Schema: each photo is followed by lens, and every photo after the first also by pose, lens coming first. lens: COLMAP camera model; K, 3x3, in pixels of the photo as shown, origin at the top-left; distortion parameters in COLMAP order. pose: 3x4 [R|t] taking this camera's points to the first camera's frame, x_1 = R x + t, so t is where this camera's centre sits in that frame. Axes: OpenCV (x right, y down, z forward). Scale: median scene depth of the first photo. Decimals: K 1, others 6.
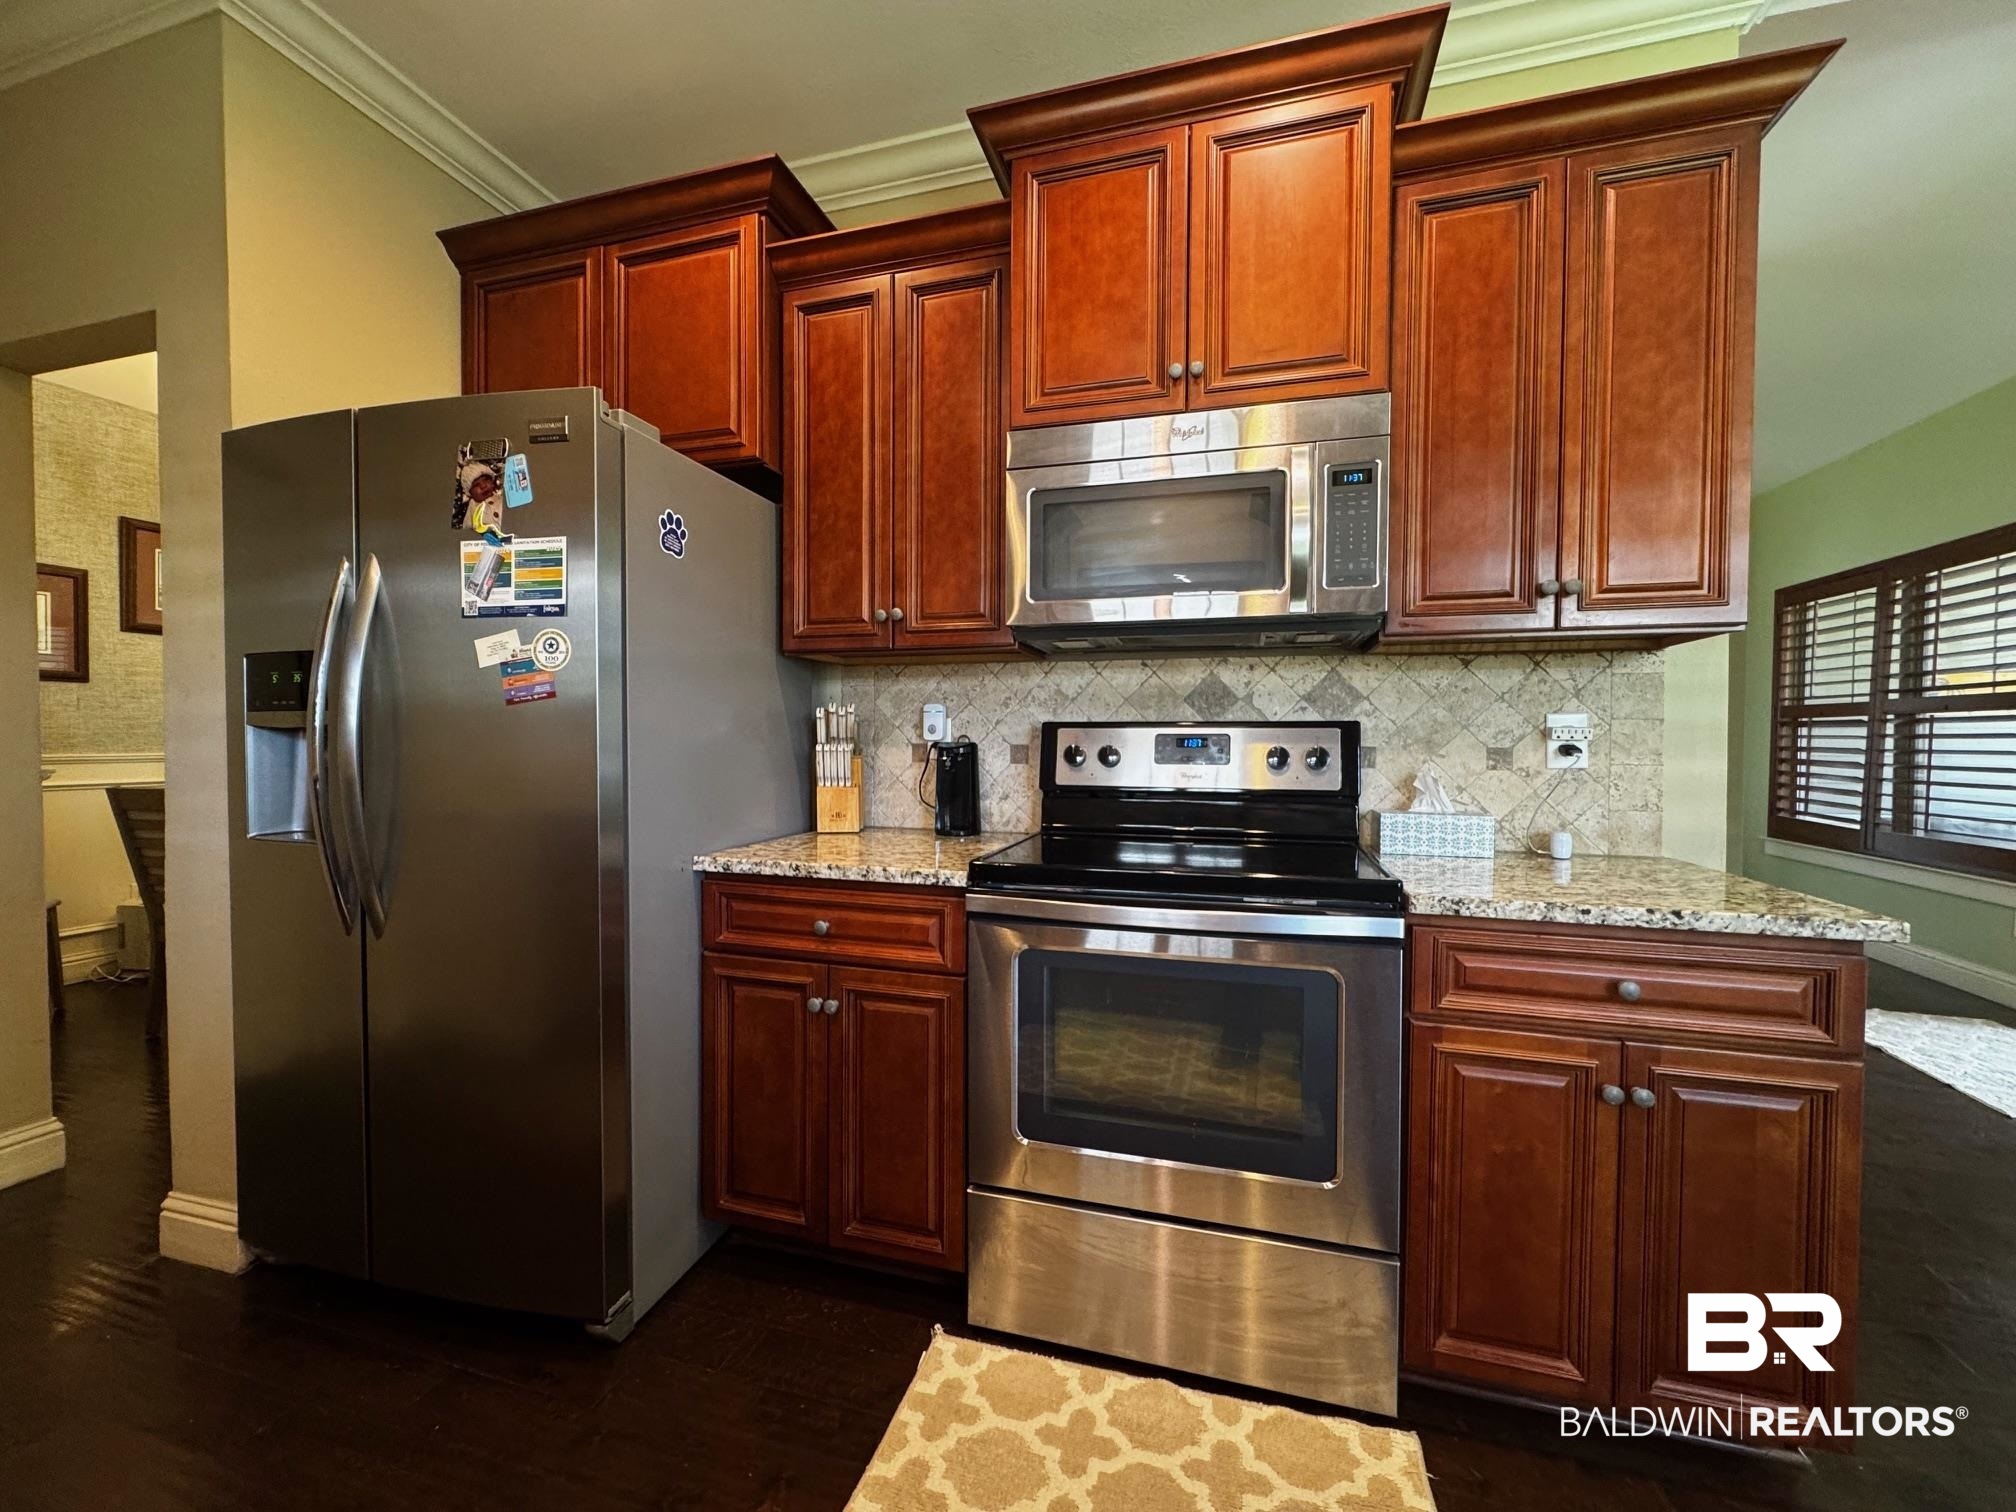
lens RADIAL K [[795.7, 0, 1008.0], [0, 795.7, 756.0], [0, 0, 1]] dist [-0.000462, -0.000436]
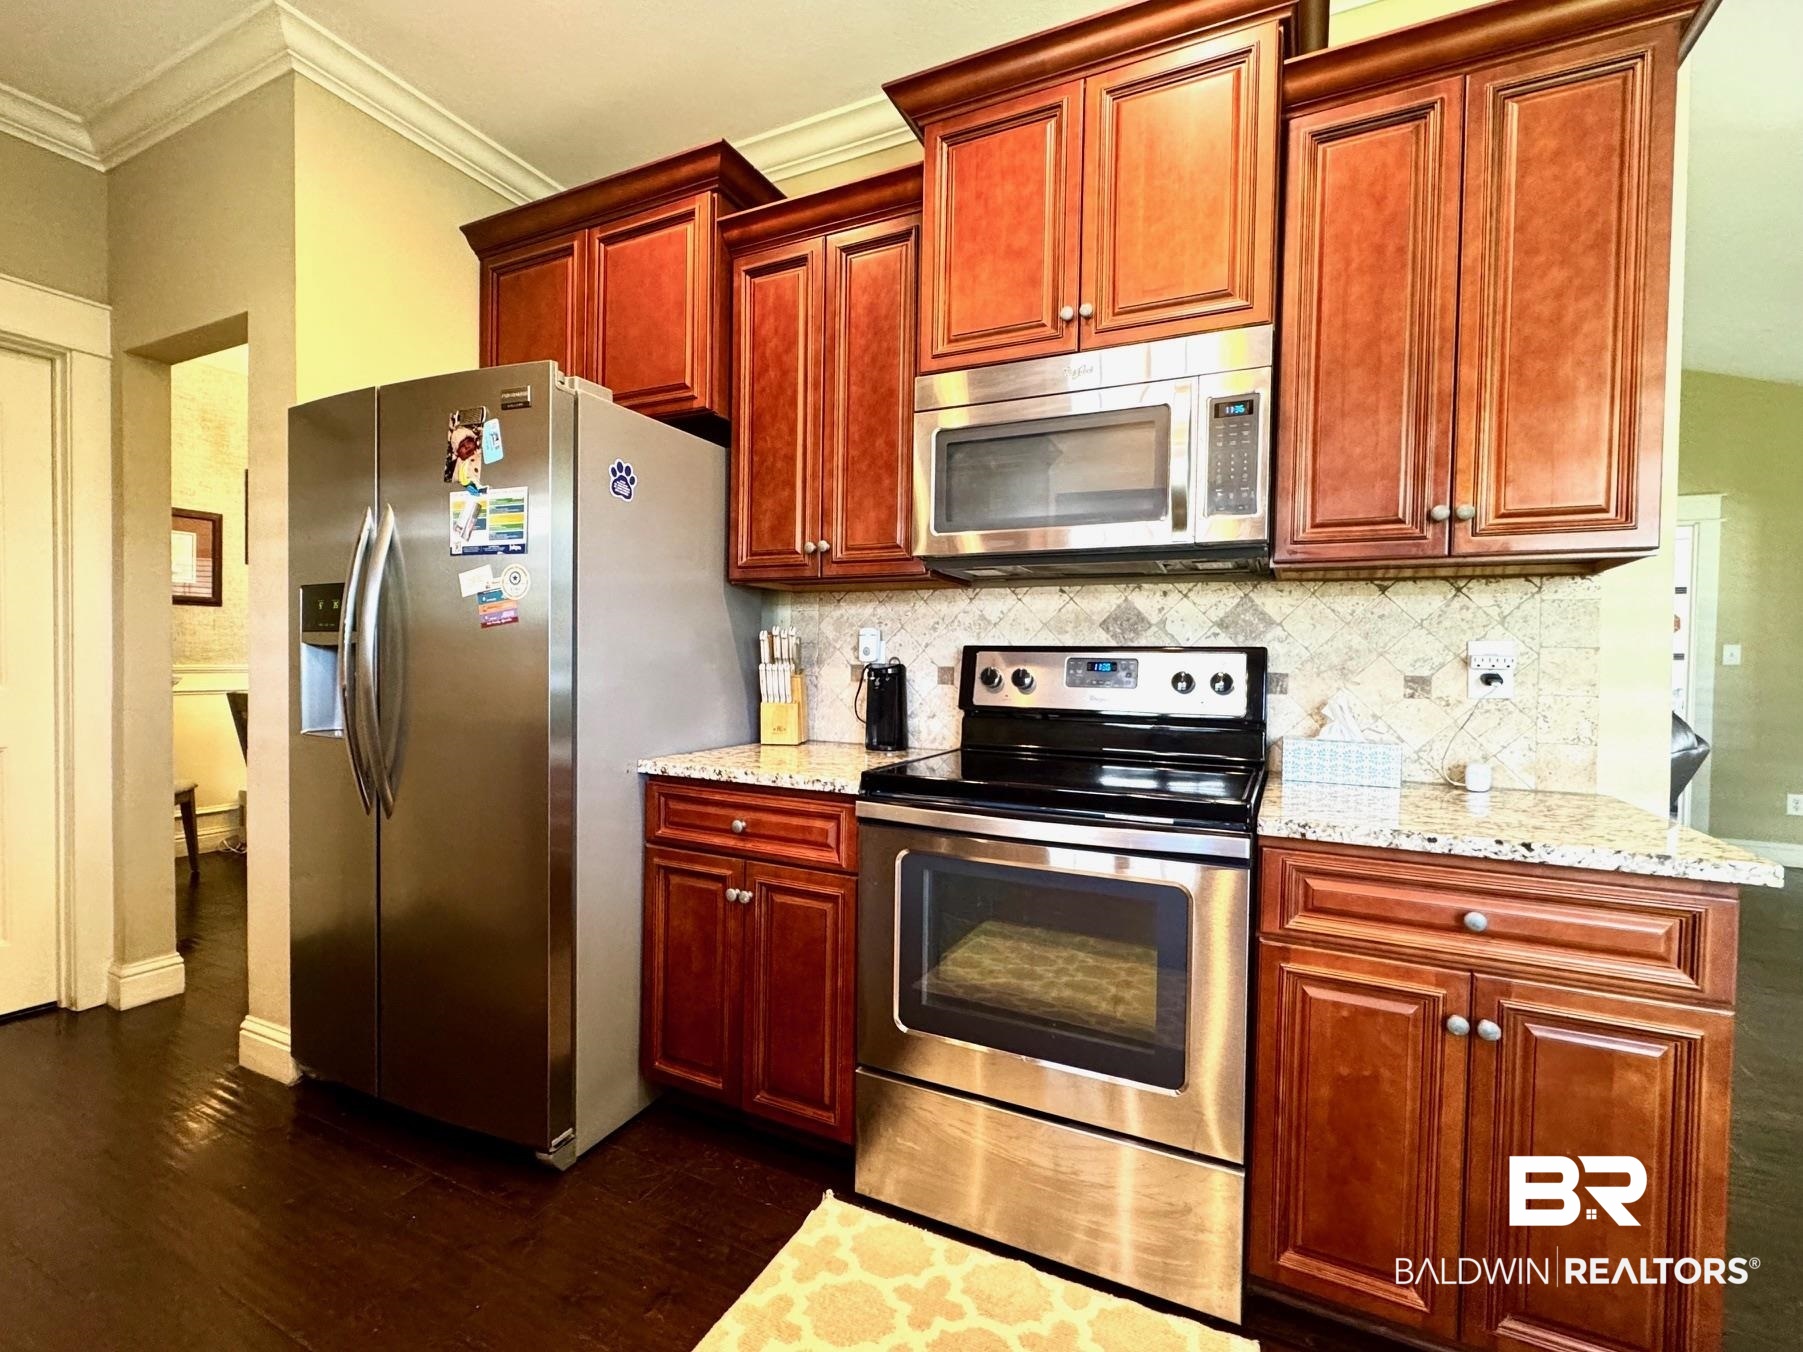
lens RADIAL K [[792.5, 0, 901.5], [0, 792.5, 676.0], [0, 0, 1]] dist [-0.000704, 0.000027]
pose [[0.986460, 0.014505, -0.163360, 0.171477], [-0.014922, 0.999888, -0.001323, 0.000649], [0.163323, 0.003743, 0.986566, -0.069071]]
